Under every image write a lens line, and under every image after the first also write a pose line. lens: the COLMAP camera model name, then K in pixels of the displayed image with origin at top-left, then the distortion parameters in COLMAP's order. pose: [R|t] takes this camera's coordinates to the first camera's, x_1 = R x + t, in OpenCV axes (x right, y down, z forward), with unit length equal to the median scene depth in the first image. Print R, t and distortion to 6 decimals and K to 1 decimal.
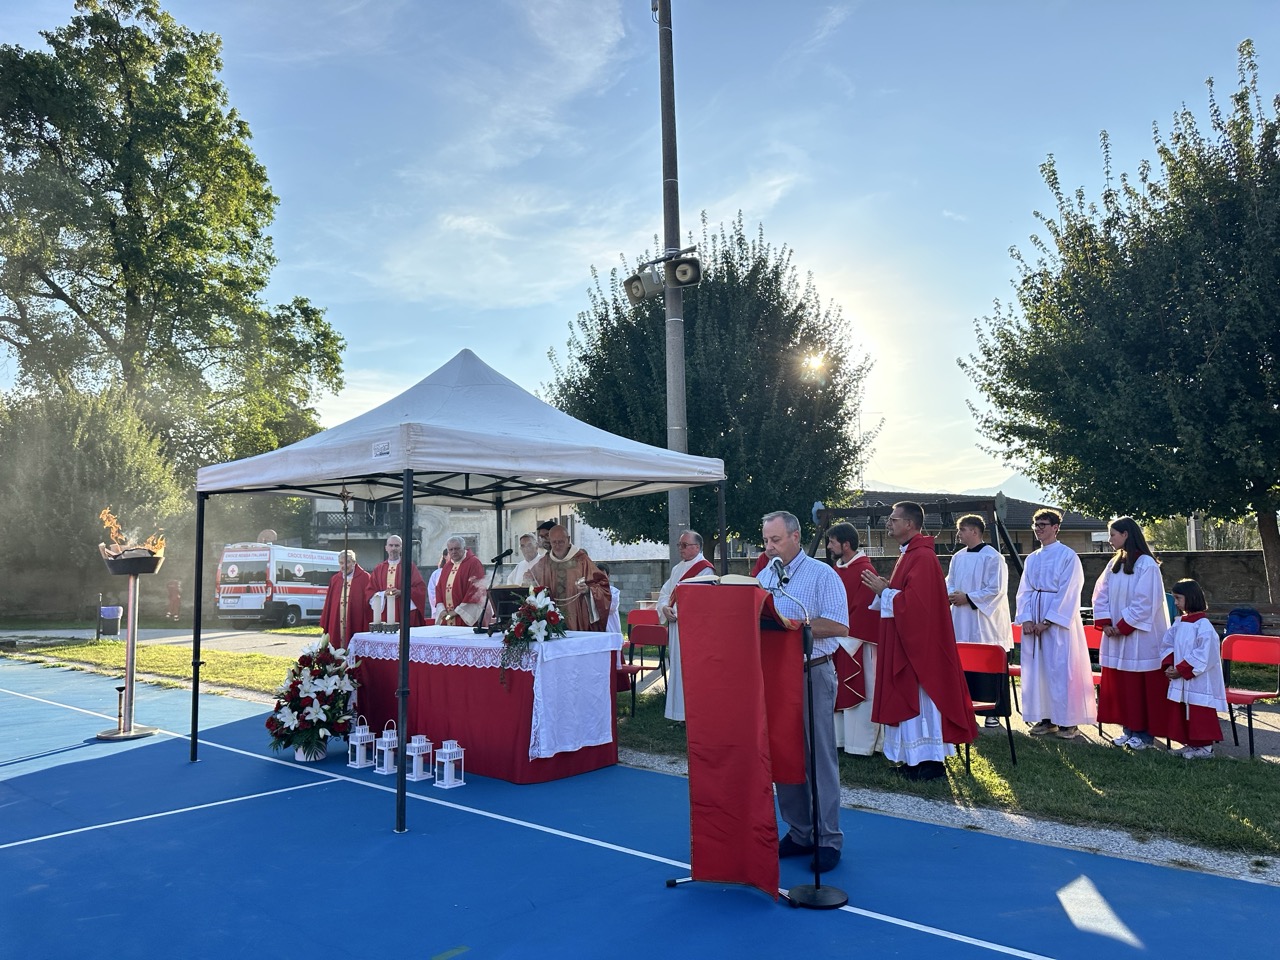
lens RADIAL K [[896.9, 0, 629.8], [0, 896.9, 478.2], [0, 0, 1]] dist [0.067542, -0.072097]
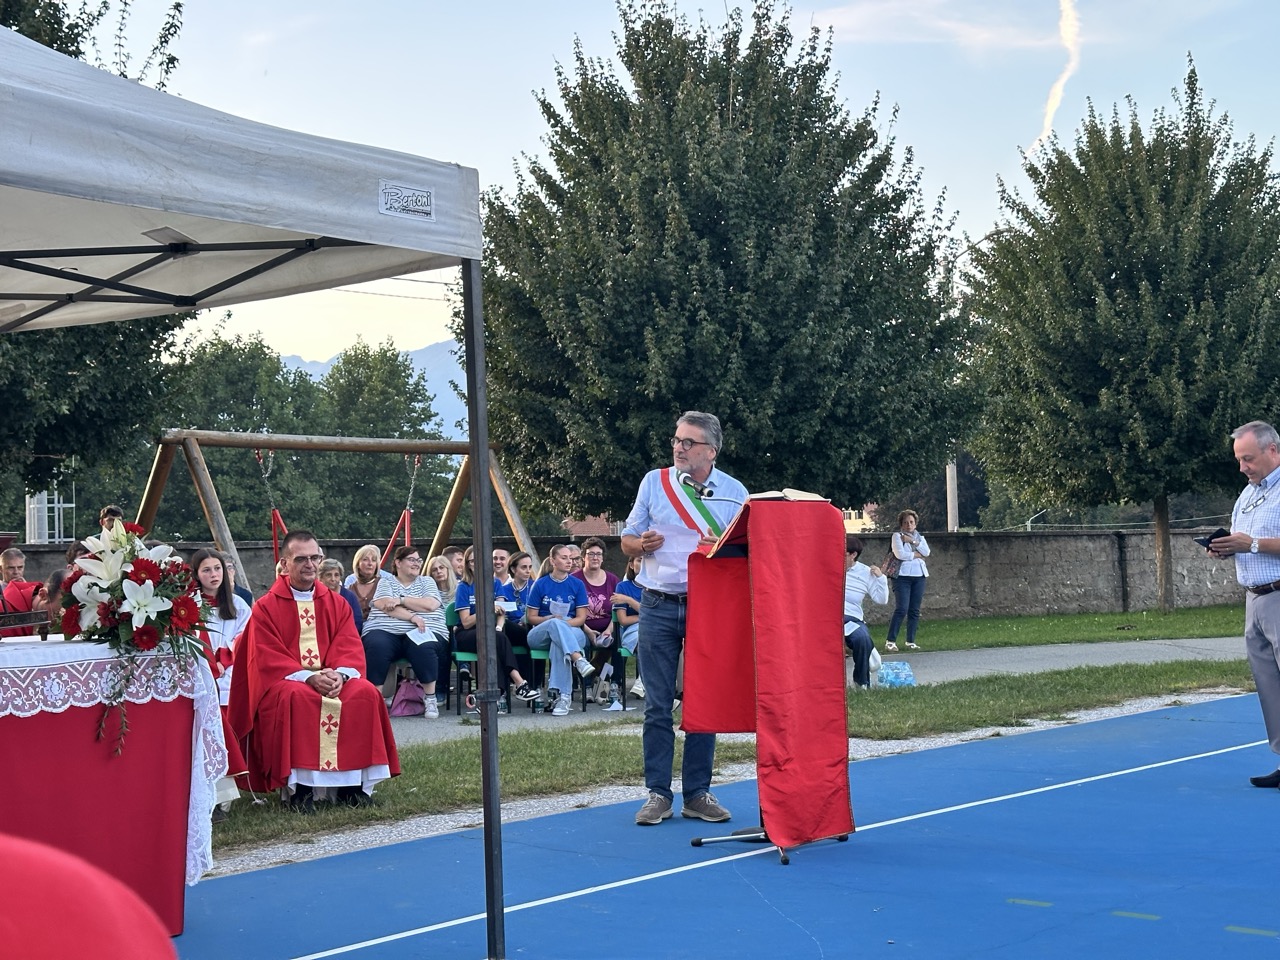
lens RADIAL K [[1771.5, 0, 623.4], [0, 1771.5, 484.3], [0, 0, 1]] dist [0.215703, -0.449272]
pose [[-0.000236, 0.062854, 0.998023, -0.967831], [-0.067977, 0.995713, -0.062725, 0.134305], [-0.997687, -0.067858, 0.004038, 0.712059]]
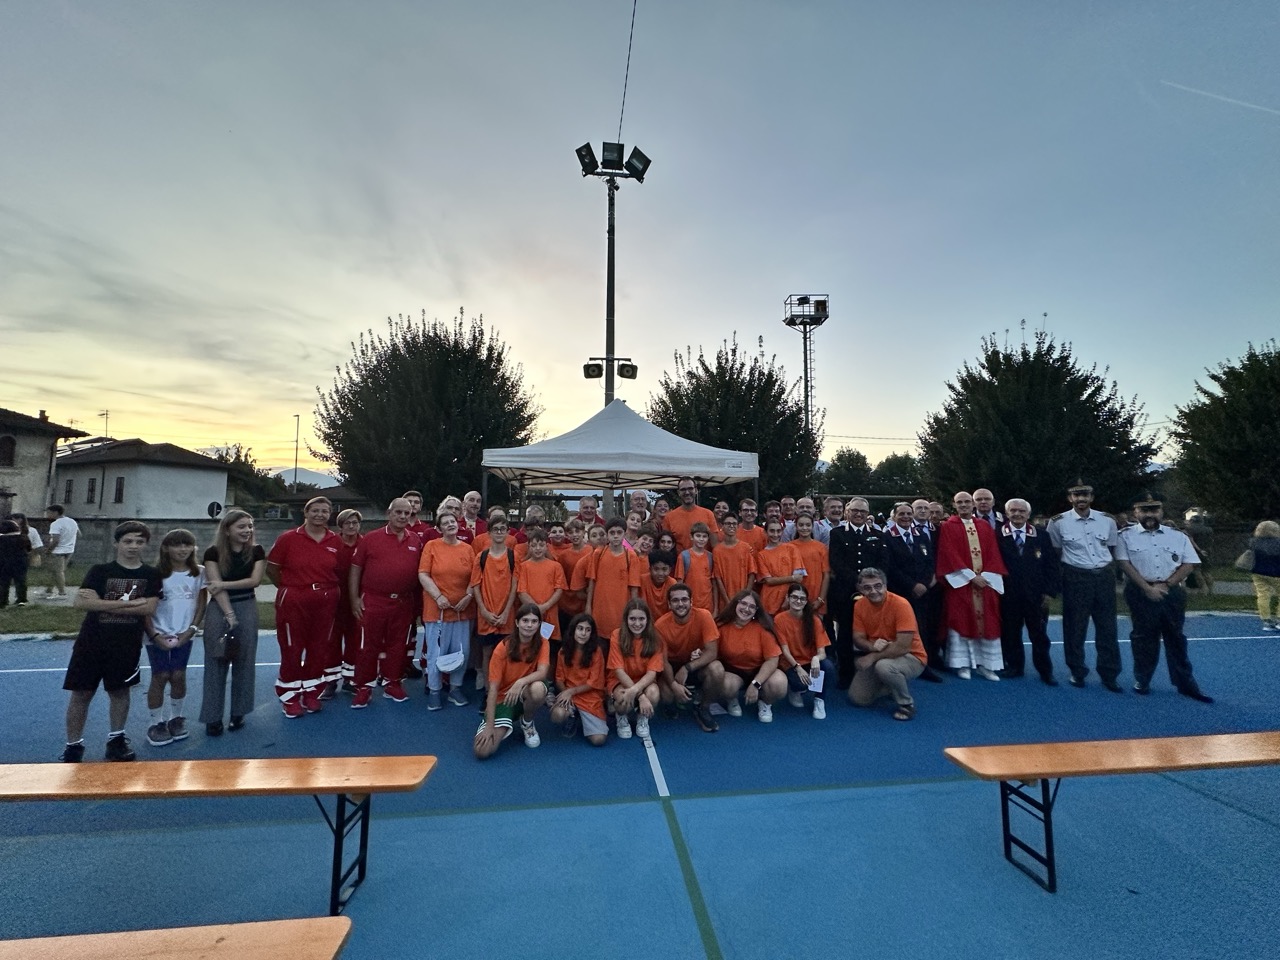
lens RADIAL K [[508.3, 0, 639.3], [0, 508.3, 479.9], [0, 0, 1]] dist [-0.005148, -0.000434]
pose [[0.652577, 0.086853, 0.752729, -0.967182], [-0.092992, 0.995079, -0.034198, 0.043959], [-0.751995, -0.047681, 0.657442, 0.373036]]
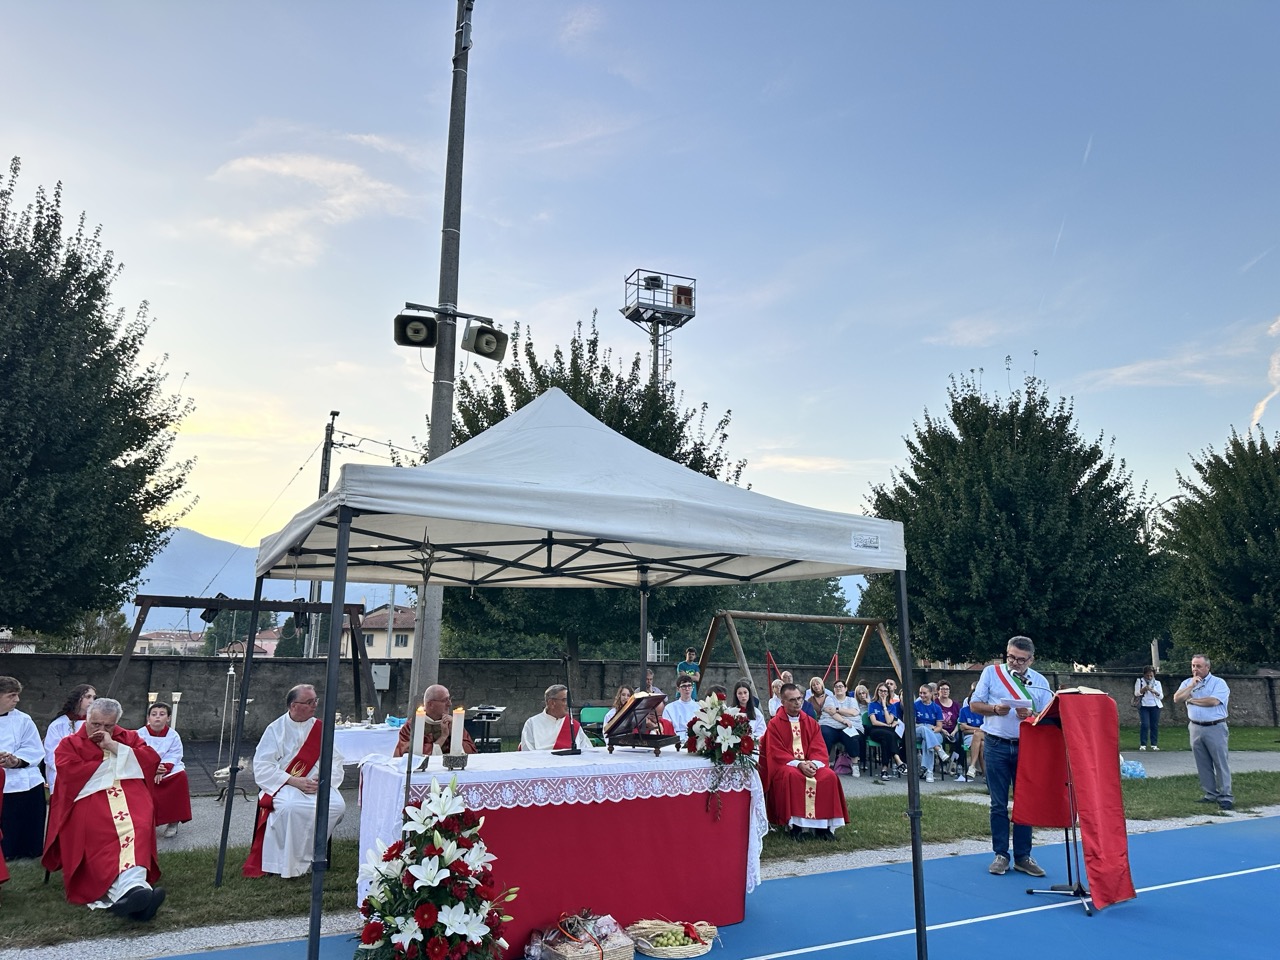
lens RADIAL K [[889.1, 0, 638.3], [0, 889.1, 486.5], [0, 0, 1]] dist [0.176625, -0.353567]
pose [[0.314890, 0.205542, 0.926605, -0.971249], [-0.113573, 0.977415, -0.178217, 0.082067], [-0.942309, -0.049119, 0.331122, 0.748736]]
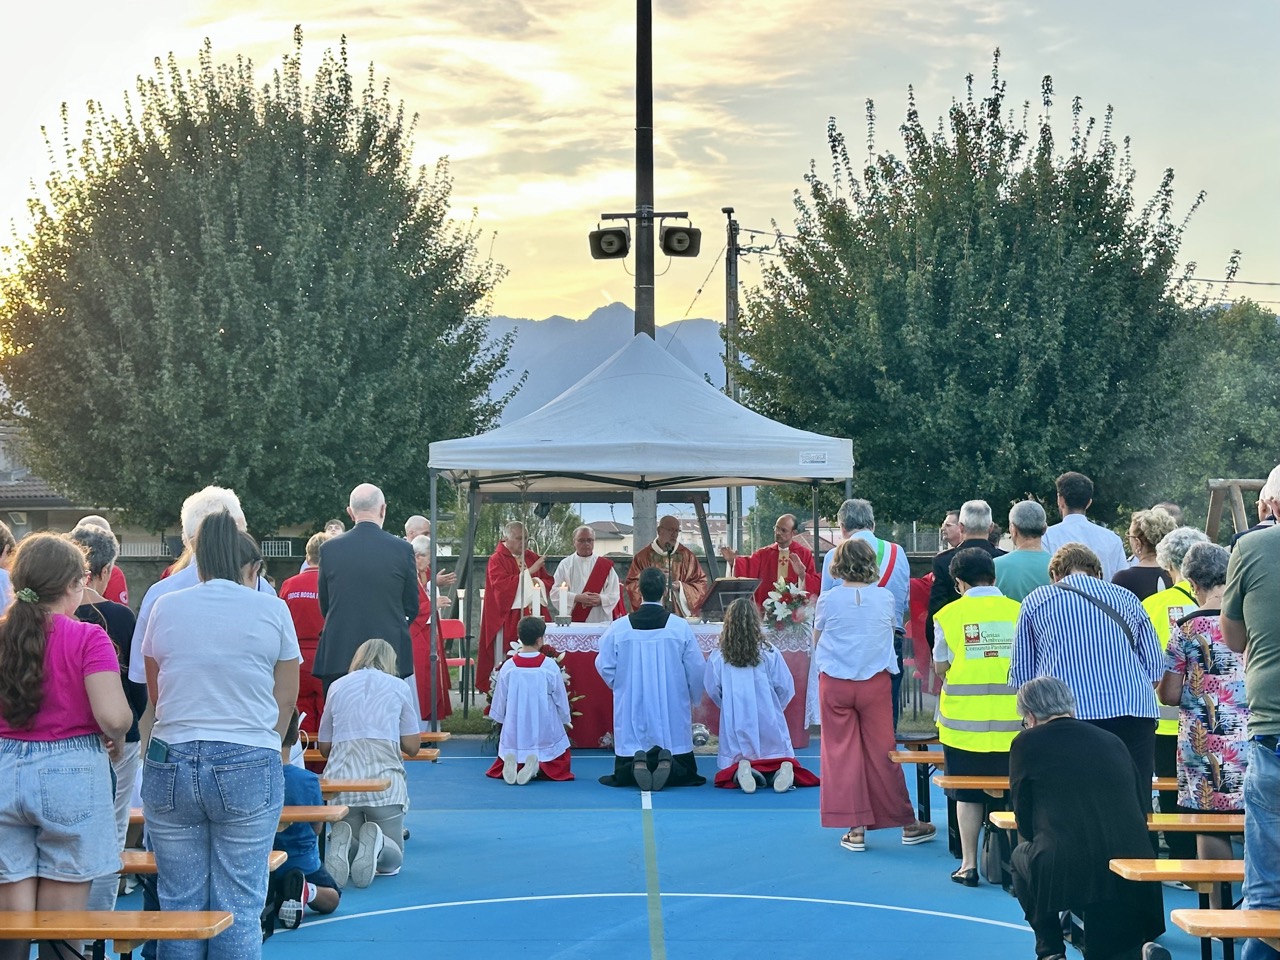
lens RADIAL K [[1926.2, 0, 639.5], [0, 1926.2, 480.7], [0, 0, 1]] dist [0.012611, -0.020663]
pose [[0.733021, 0.046951, 0.678583, -1.758930], [-0.078522, 0.996786, 0.015853, -0.020111], [-0.675658, -0.064904, 0.734352, -0.575270]]
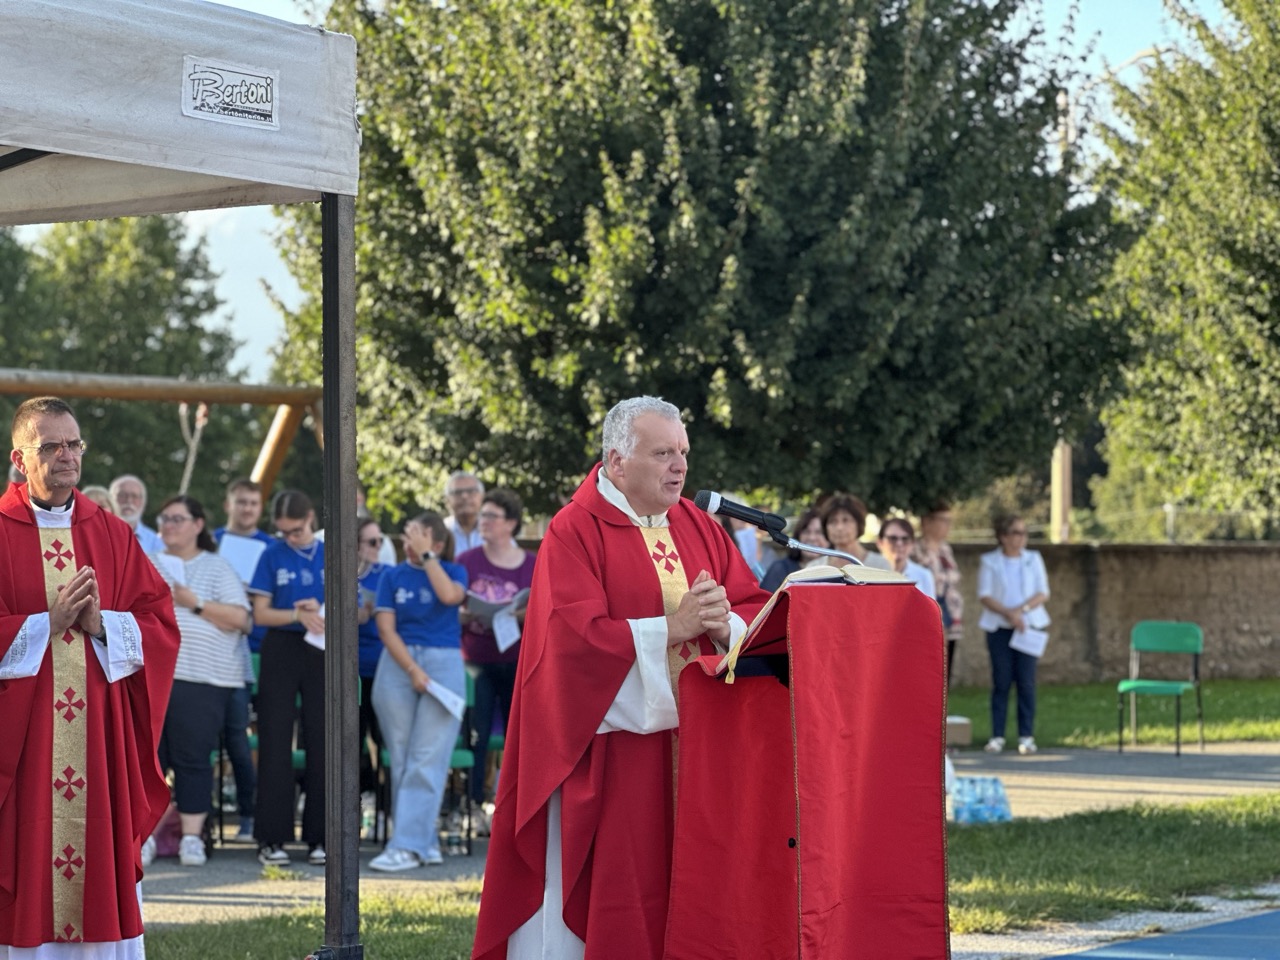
lens RADIAL K [[2854.0, 0, 640.5], [0, 2854.0, 439.3], [0, 0, 1]] dist [0.226462, 0.436529]
pose [[-0.043026, 0.054898, 0.997565, -0.916934], [-0.098381, 0.993404, -0.058913, 0.088426], [-0.994218, -0.100676, -0.037341, 0.733466]]
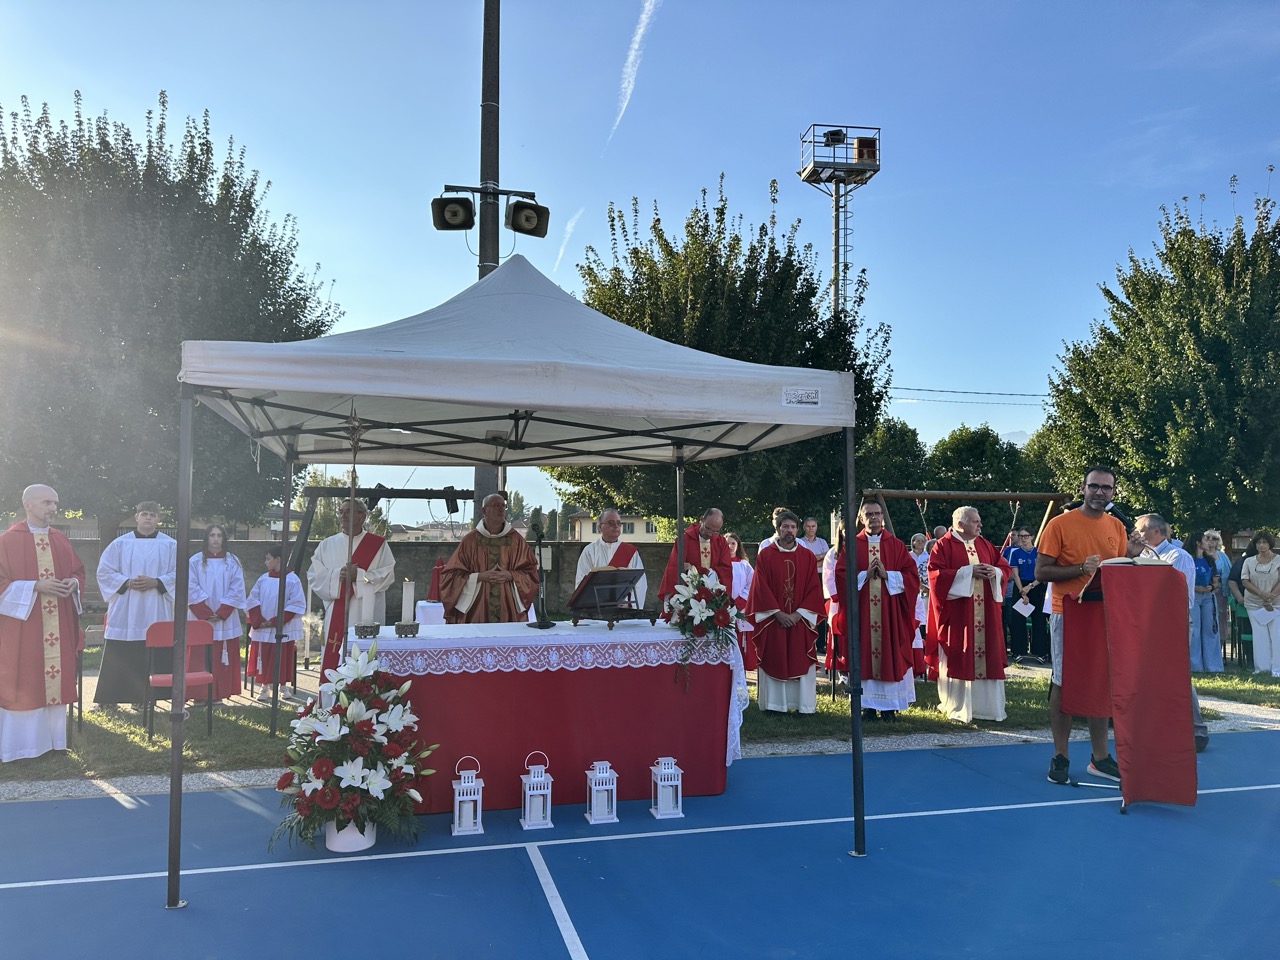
lens RADIAL K [[894.7, 0, 633.5], [0, 894.7, 481.5], [0, 0, 1]] dist [0.136788, -0.216059]
pose [[0.550541, 0.081949, 0.830776, -0.831868], [-0.097030, 0.994707, -0.033819, 0.069736], [-0.829150, -0.061992, 0.555578, 0.547246]]
